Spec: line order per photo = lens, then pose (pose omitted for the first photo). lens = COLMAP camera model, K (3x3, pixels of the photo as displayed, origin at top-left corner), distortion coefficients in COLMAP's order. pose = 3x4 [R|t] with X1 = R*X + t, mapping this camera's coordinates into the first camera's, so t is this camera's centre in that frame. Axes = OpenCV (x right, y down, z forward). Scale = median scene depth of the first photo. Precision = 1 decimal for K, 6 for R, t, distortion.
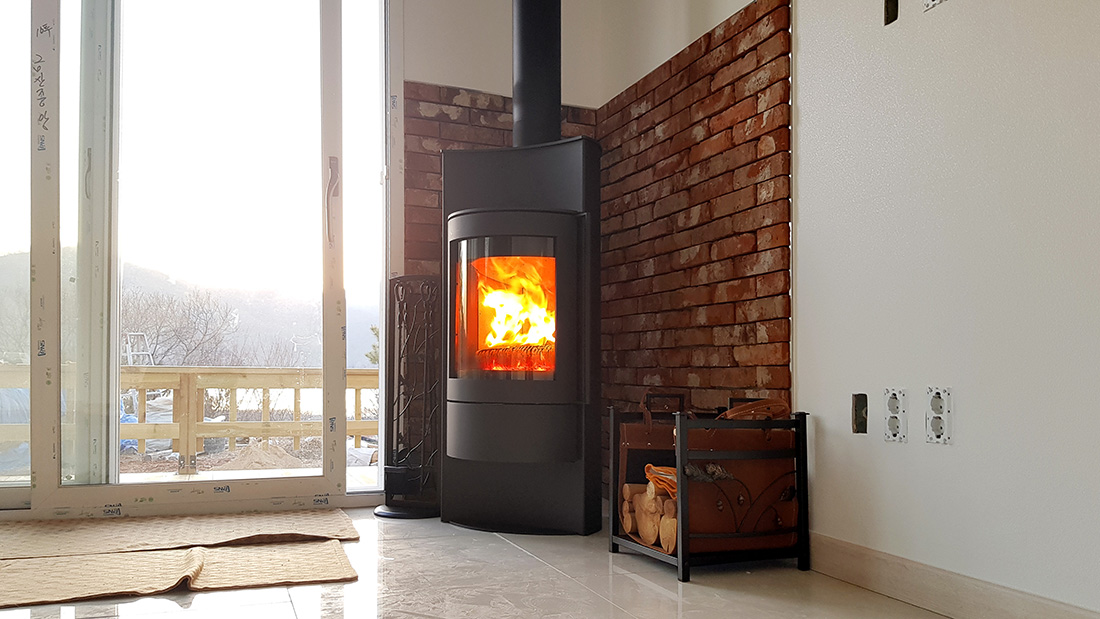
lens RADIAL K [[898.1, 0, 549.6], [0, 898.1, 404.3], [0, 0, 1]] dist [0.060958, -0.001752]
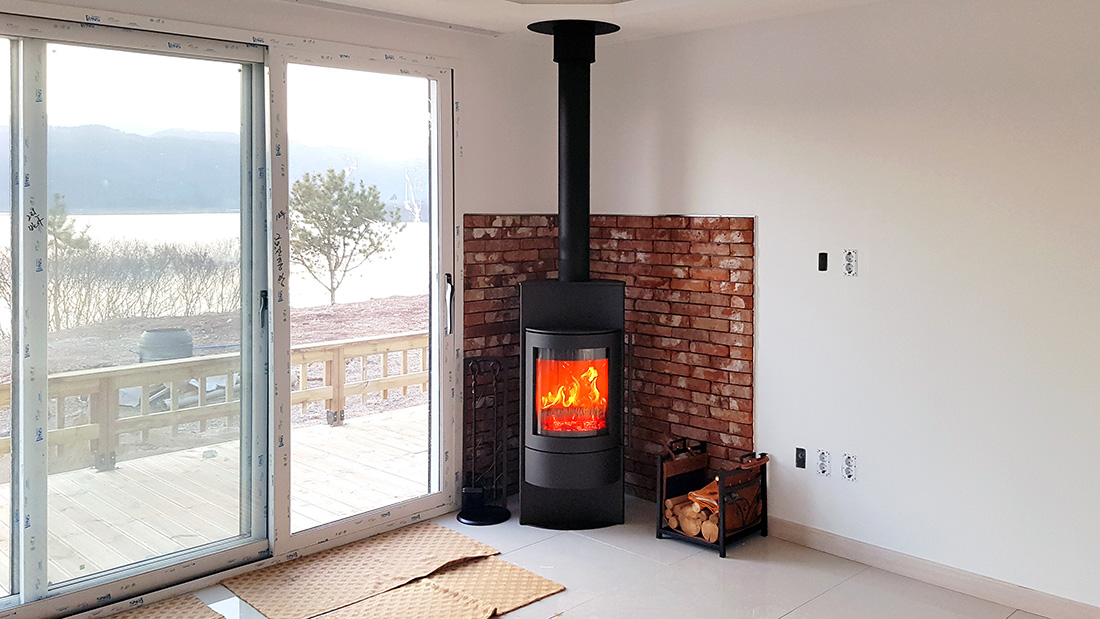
lens RADIAL K [[859.4, 0, 700.2], [0, 859.4, 305.2], [0, 0, 1]] dist [-0.034693, -0.015079]
pose [[0.846143, -0.048632, 0.530733, -0.682583], [0.005485, 0.996570, 0.082573, -0.398018], [-0.532928, -0.066958, 0.843507, -0.365854]]
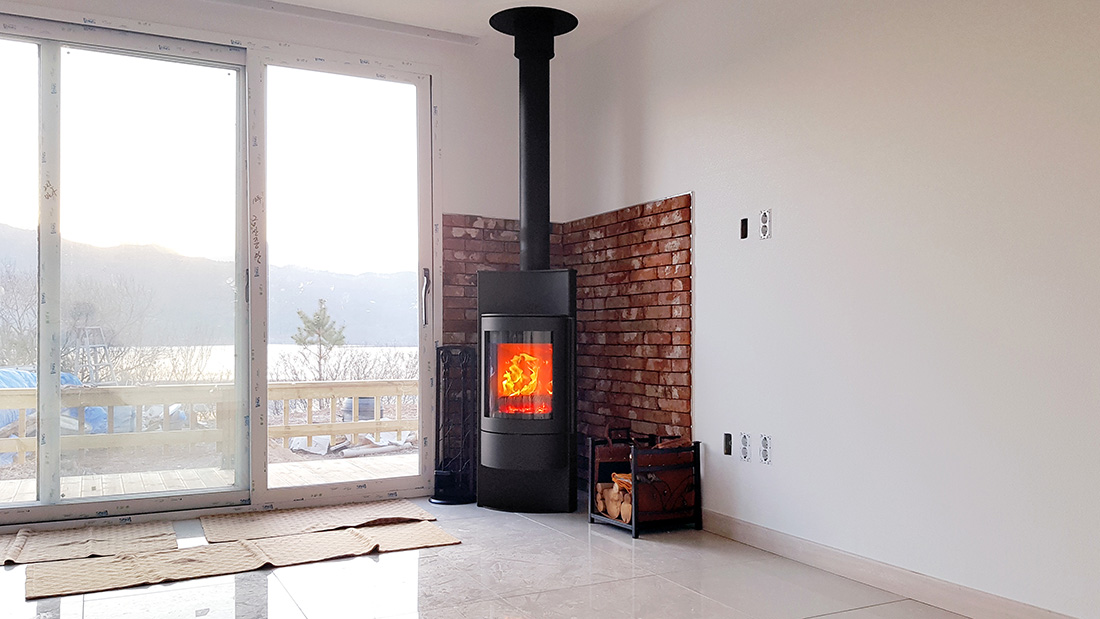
lens RADIAL K [[883.8, 0, 603.8], [0, 883.8, 403.9], [0, 0, 1]] dist [0.130586, -0.125244]
pose [[0.985424, -0.006038, 0.170011, -0.176955], [-0.000252, 0.999317, 0.036948, -0.115735], [-0.170118, -0.036453, 0.984749, -0.609353]]
